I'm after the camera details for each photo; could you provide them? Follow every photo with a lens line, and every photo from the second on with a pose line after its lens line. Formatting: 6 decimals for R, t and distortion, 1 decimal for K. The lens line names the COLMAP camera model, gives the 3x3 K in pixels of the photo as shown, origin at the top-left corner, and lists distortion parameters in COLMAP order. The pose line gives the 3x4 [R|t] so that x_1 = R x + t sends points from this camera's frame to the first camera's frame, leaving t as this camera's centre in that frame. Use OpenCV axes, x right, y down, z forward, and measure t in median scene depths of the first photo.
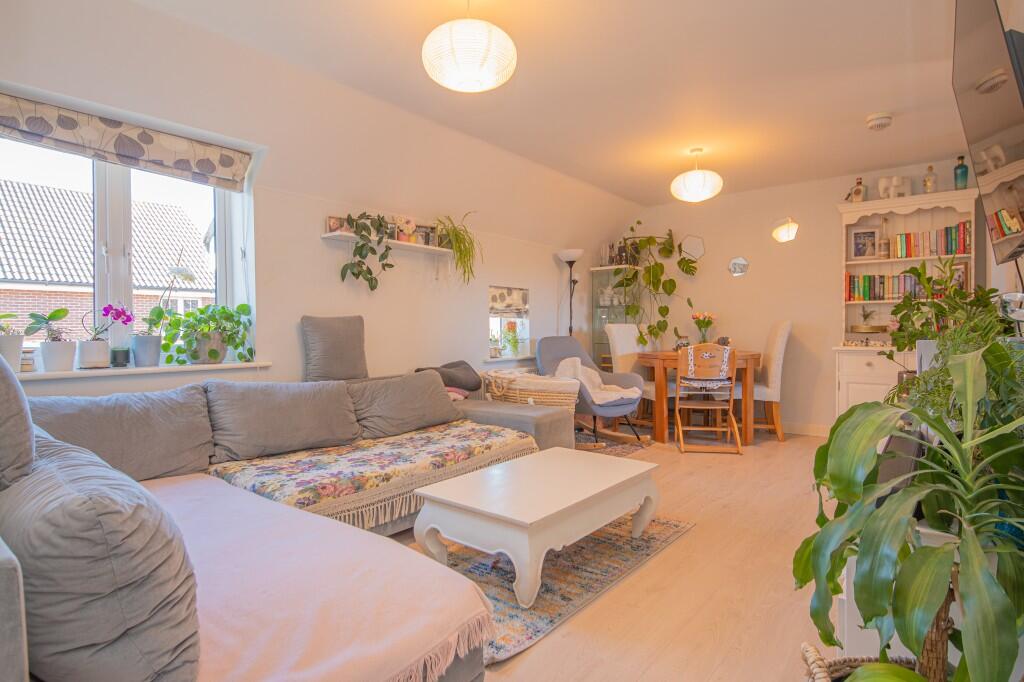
lens RADIAL K [[558.6, 0, 511.9], [0, 558.6, 343.3], [0, 0, 1]] dist [0.018355, -0.003840]
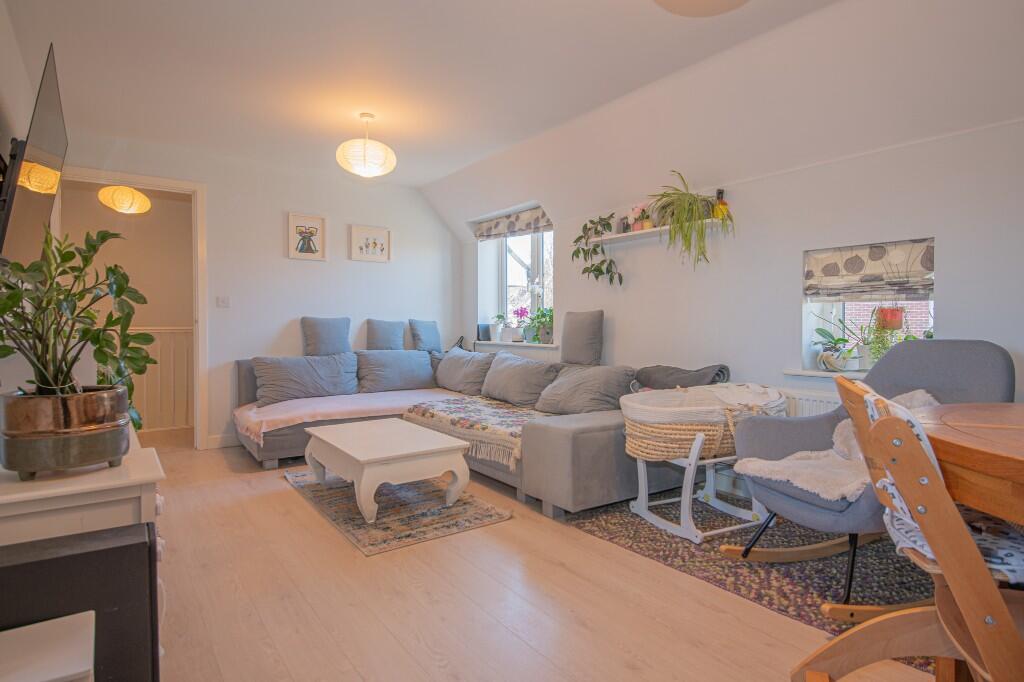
lens RADIAL K [[558.6, 0, 512.1], [0, 558.6, 338.4], [0, 0, 1]] dist [0.018355, -0.003840]
pose [[-0.283424, 0.028870, -0.958560, 0.850234], [-0.024437, 0.999005, 0.037313, -0.030274], [0.958683, 0.034000, -0.282436, 1.151657]]
